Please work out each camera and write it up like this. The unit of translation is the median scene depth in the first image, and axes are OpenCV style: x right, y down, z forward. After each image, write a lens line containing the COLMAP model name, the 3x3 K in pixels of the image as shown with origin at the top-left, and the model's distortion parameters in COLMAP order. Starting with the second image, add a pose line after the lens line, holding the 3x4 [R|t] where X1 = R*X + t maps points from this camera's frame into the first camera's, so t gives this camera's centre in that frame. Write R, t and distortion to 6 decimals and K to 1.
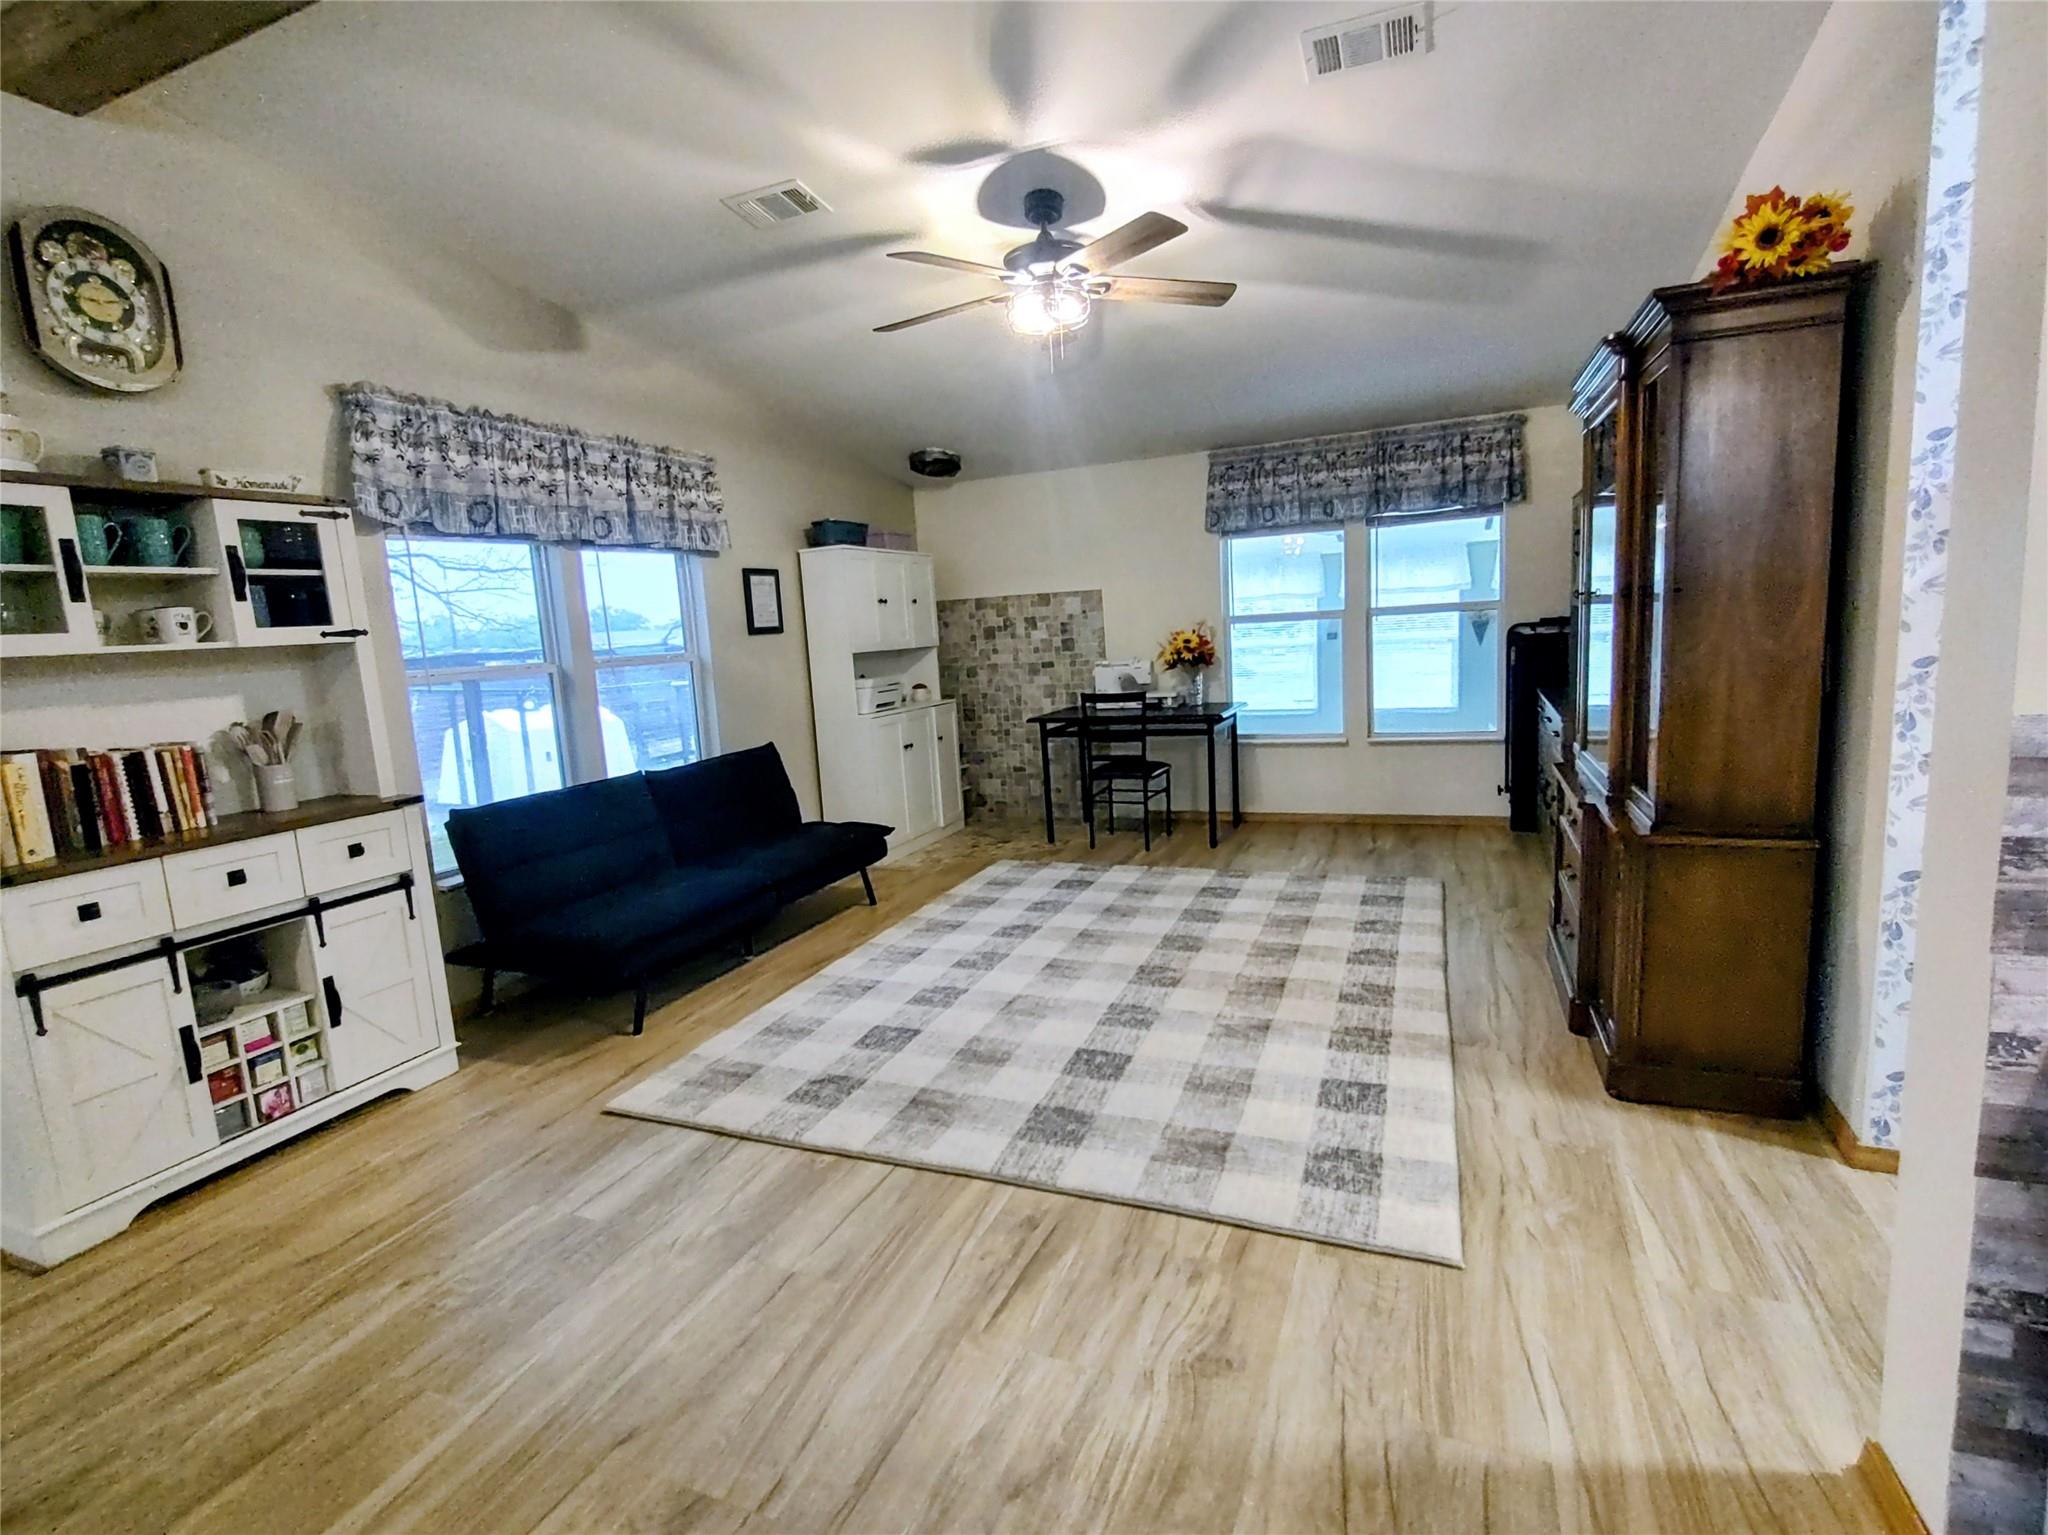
lens RADIAL K [[972.8, 0, 1024.0], [0, 972.8, 767.5], [0, 0, 1]] dist [-0.016178, 0.000021]
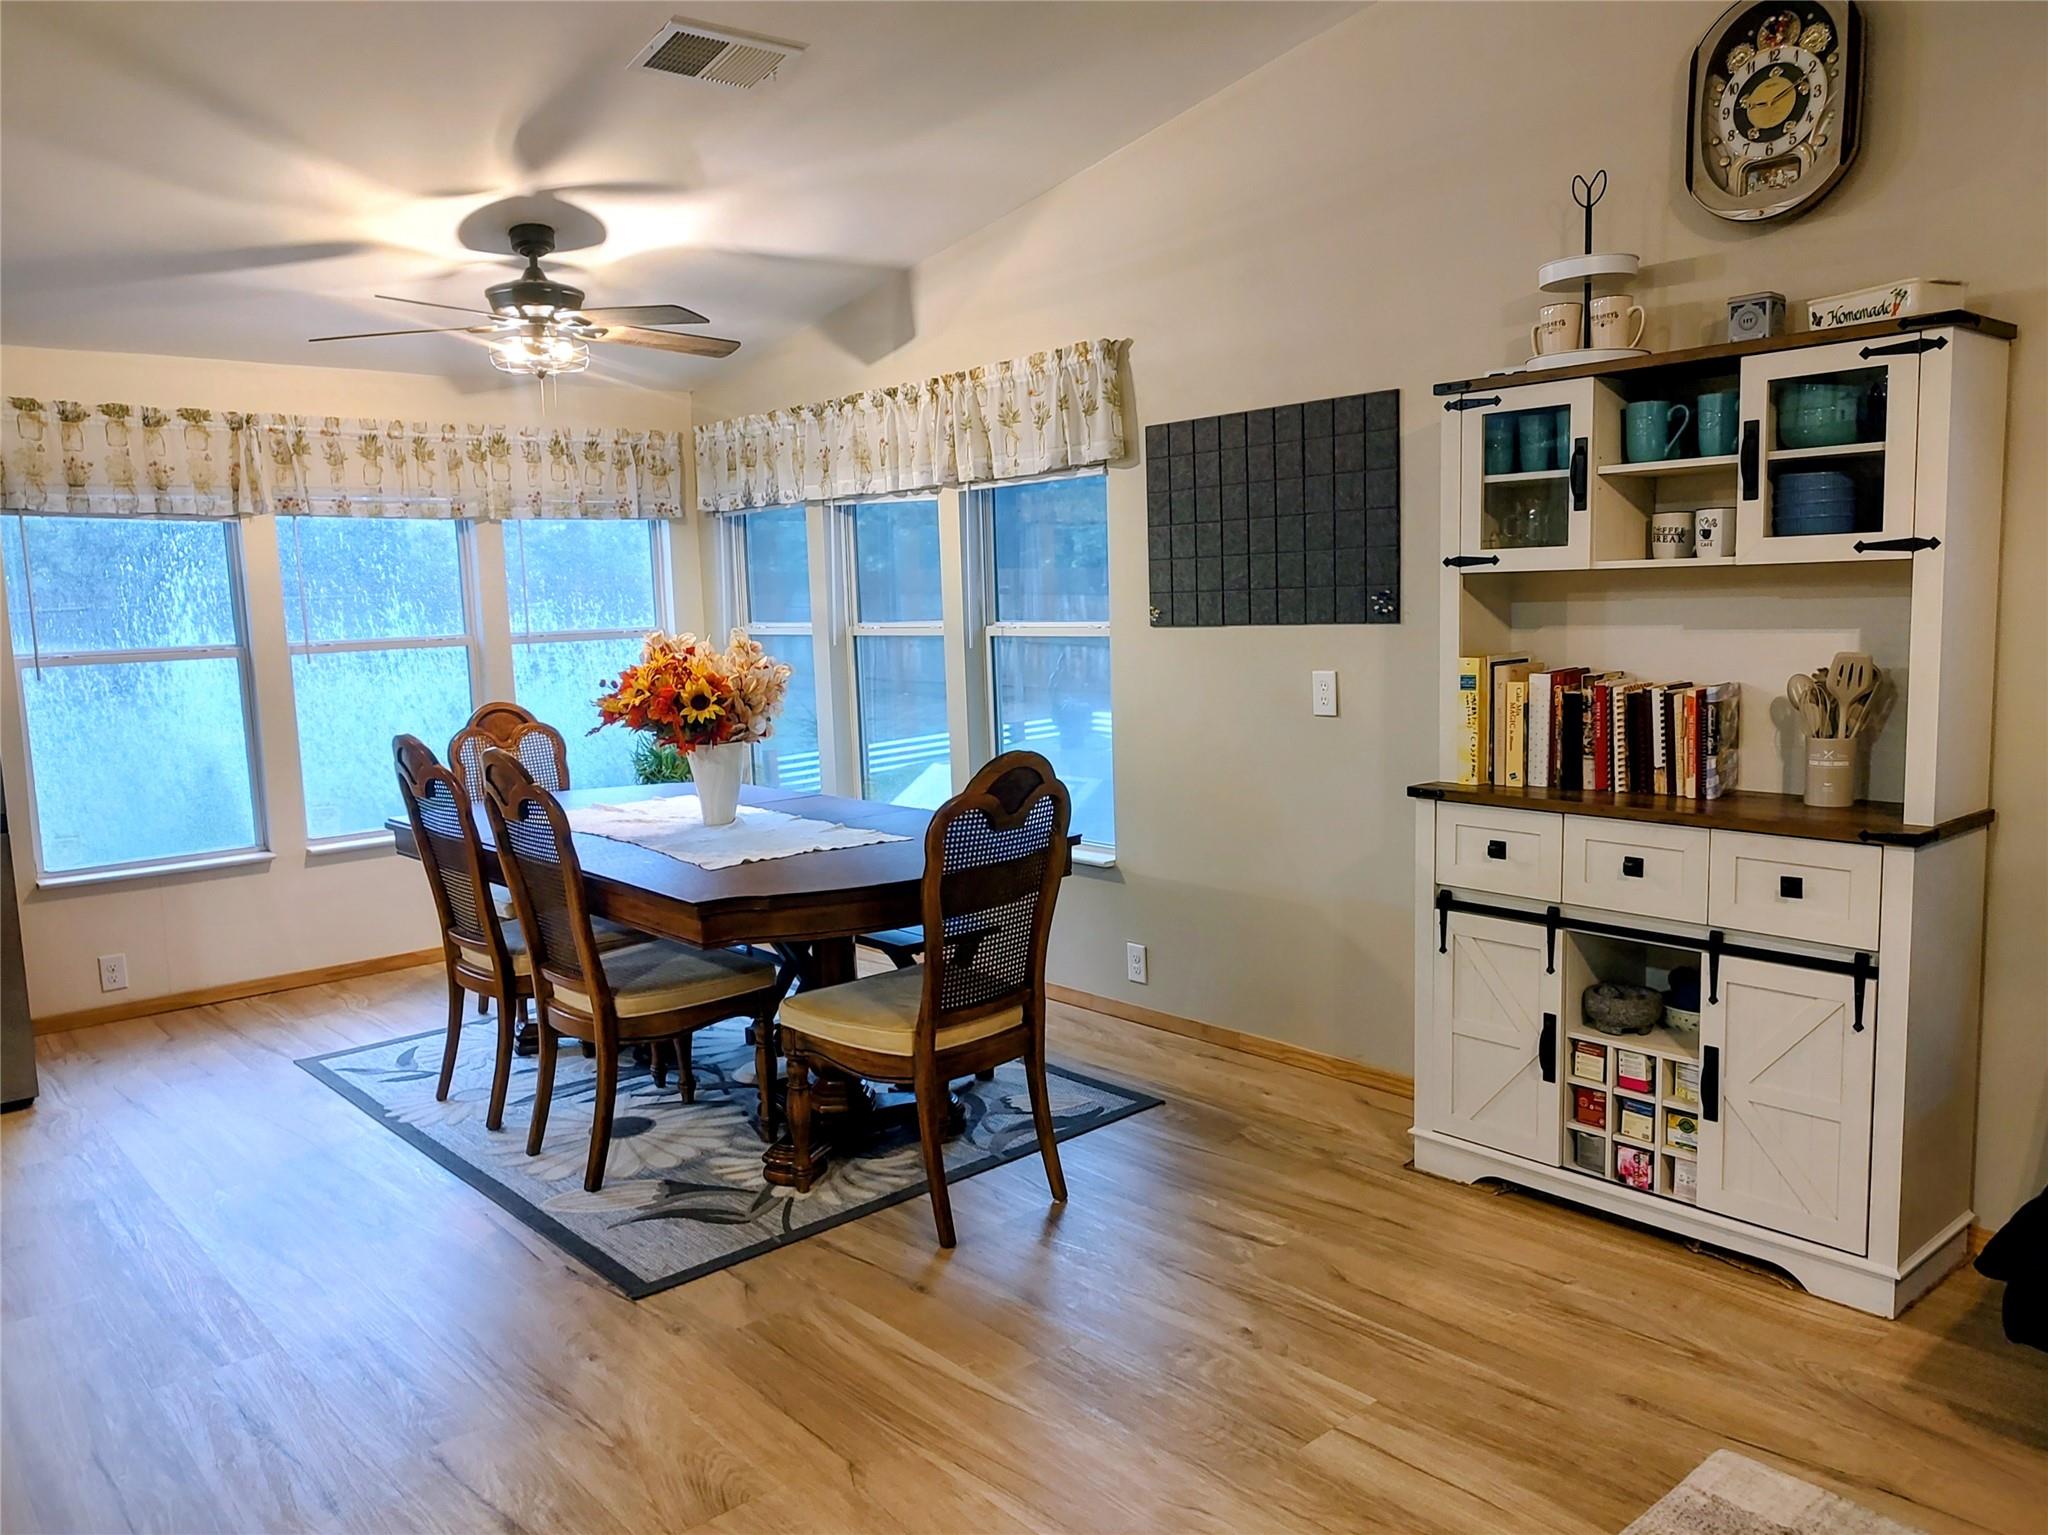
lens RADIAL K [[1507.1, 0, 1024.0], [0, 1507.1, 767.5], [0, 0, 1]] dist [0.002169, 0.000648]
pose [[-0.439570, 0.175231, -0.880950, 0.436627], [-0.077948, 0.969643, 0.231767, -0.200379], [0.894820, 0.170546, -0.412567, 1.027736]]
